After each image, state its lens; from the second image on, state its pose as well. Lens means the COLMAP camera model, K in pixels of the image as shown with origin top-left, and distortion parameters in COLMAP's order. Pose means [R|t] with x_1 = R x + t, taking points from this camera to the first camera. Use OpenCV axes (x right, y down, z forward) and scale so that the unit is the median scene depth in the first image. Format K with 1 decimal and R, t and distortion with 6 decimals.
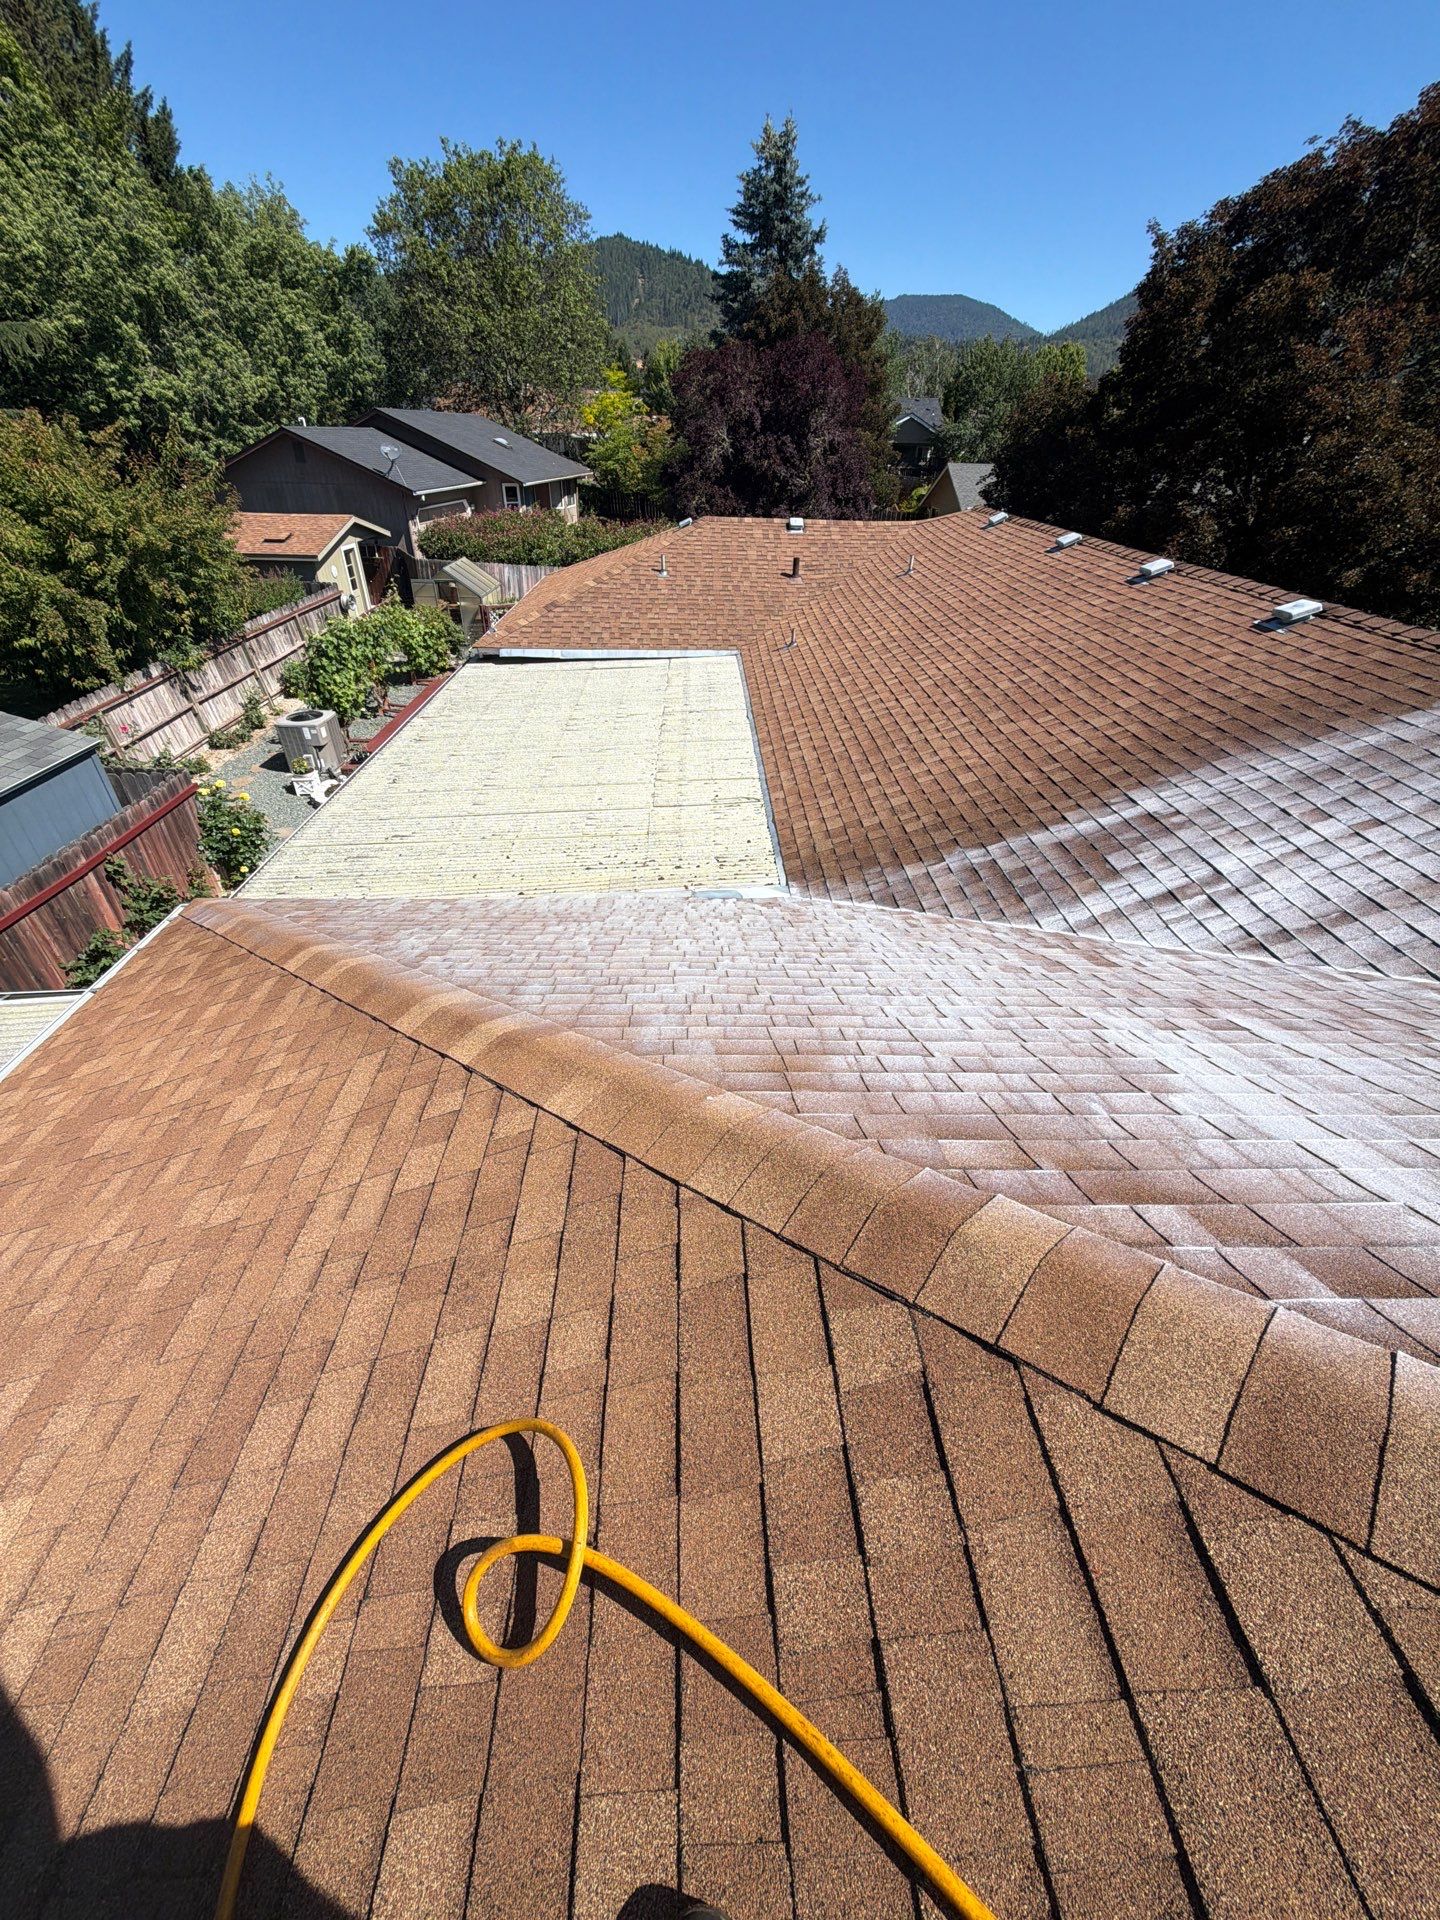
lens RADIAL K [[761.1, 0, 719.3], [0, 761.1, 959.5], [0, 0, 1]] dist [0.000449, -0.000100]
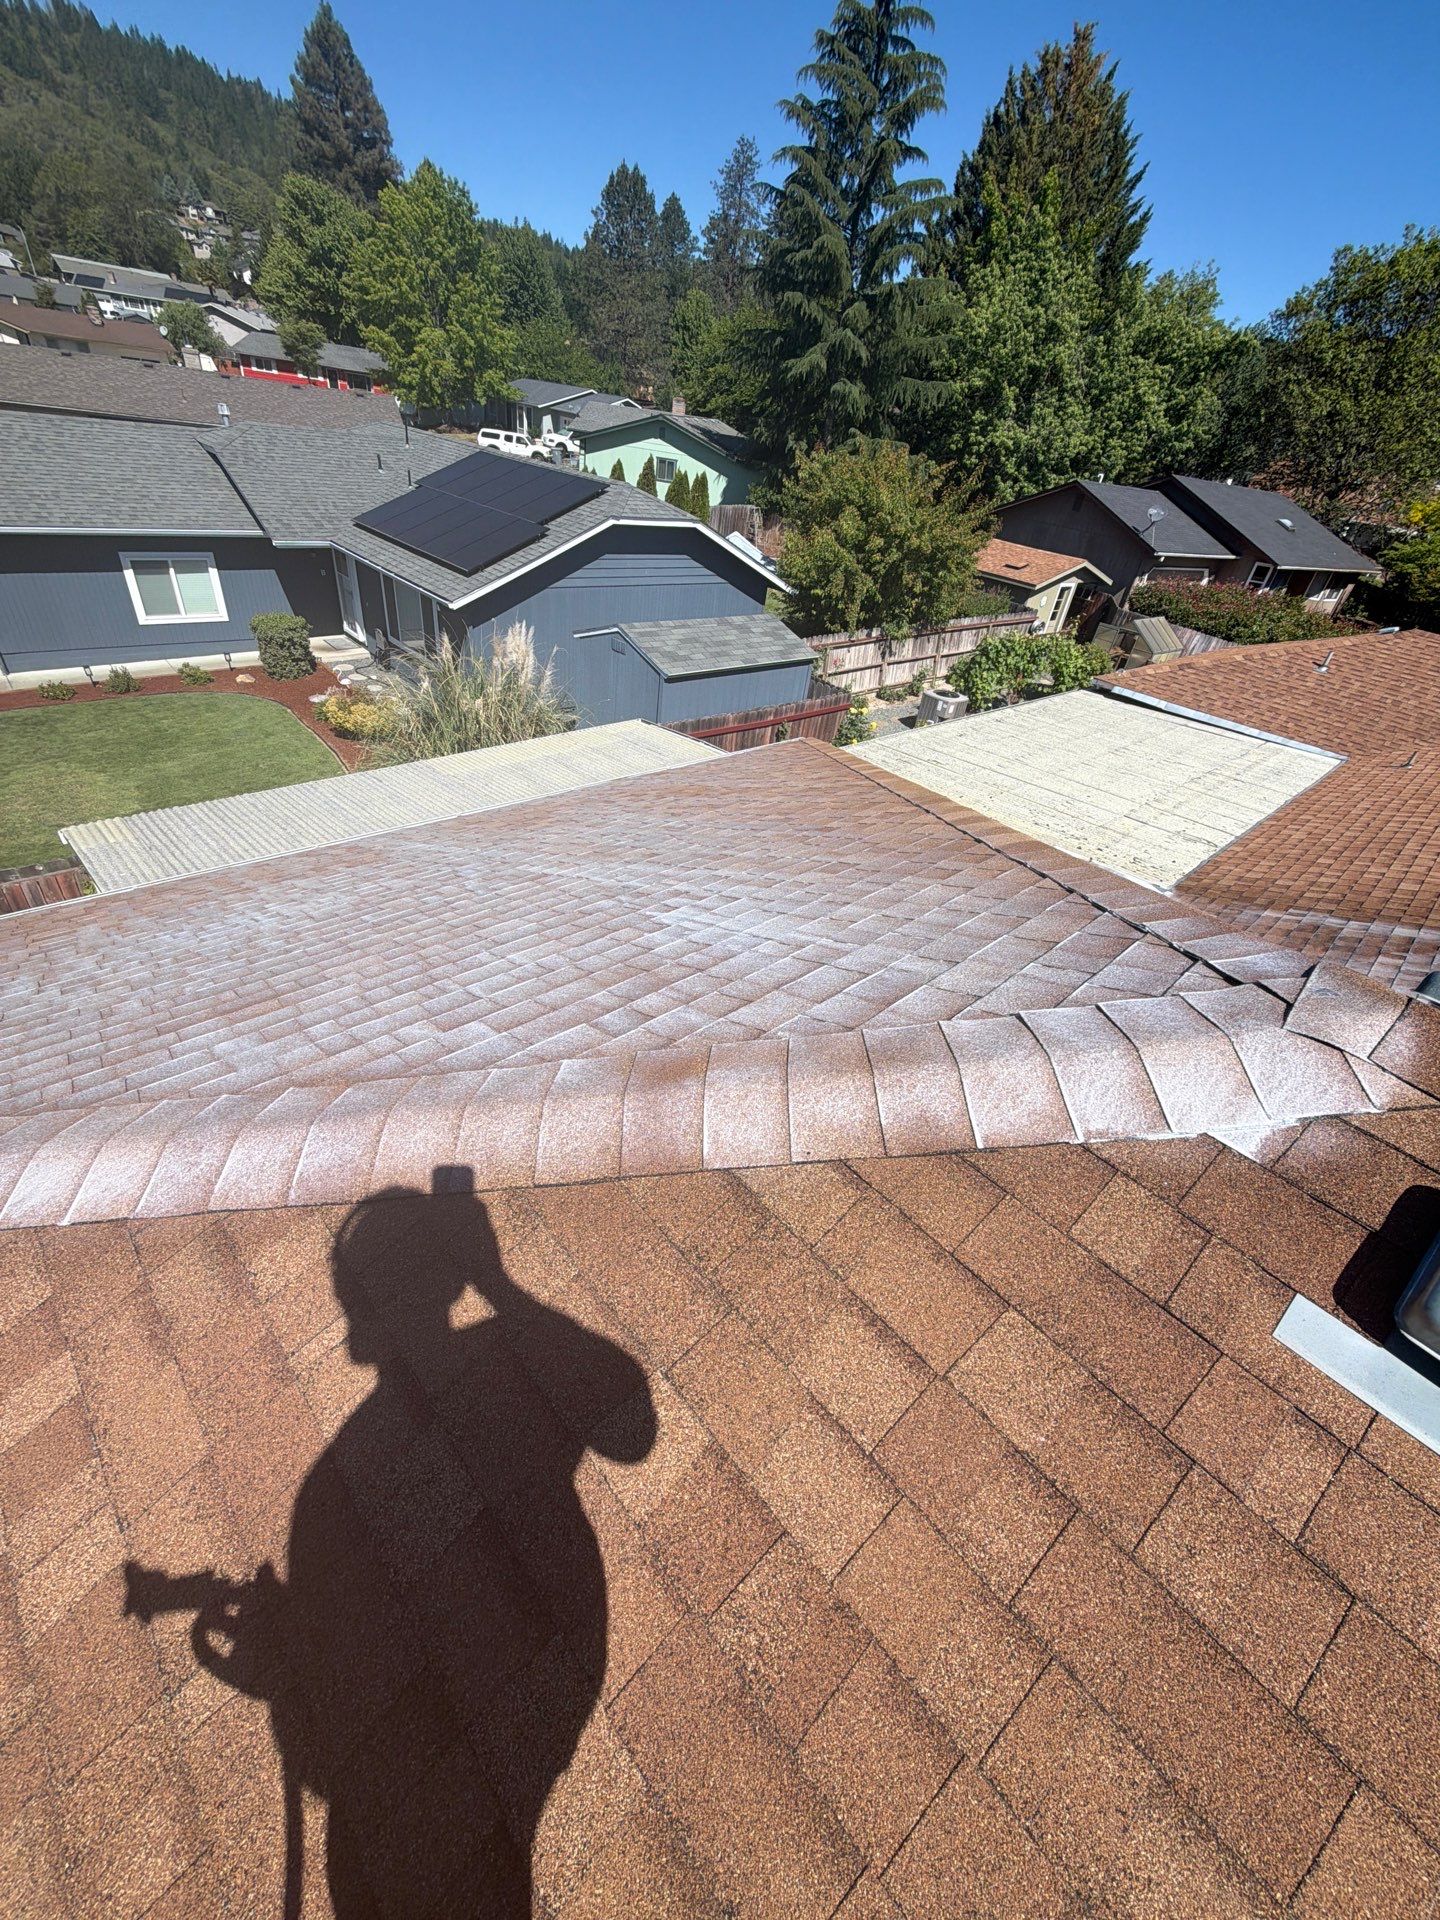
lens RADIAL K [[761.1, 0, 724.4], [0, 761.1, 961.2], [0, 0, 1]] dist [0.000449, -0.000100]
pose [[0.661399, 0.488999, -0.568710, 0.133121], [-0.515145, 0.847276, 0.129416, 0.074836], [0.545139, 0.207373, 0.812293, -0.127601]]
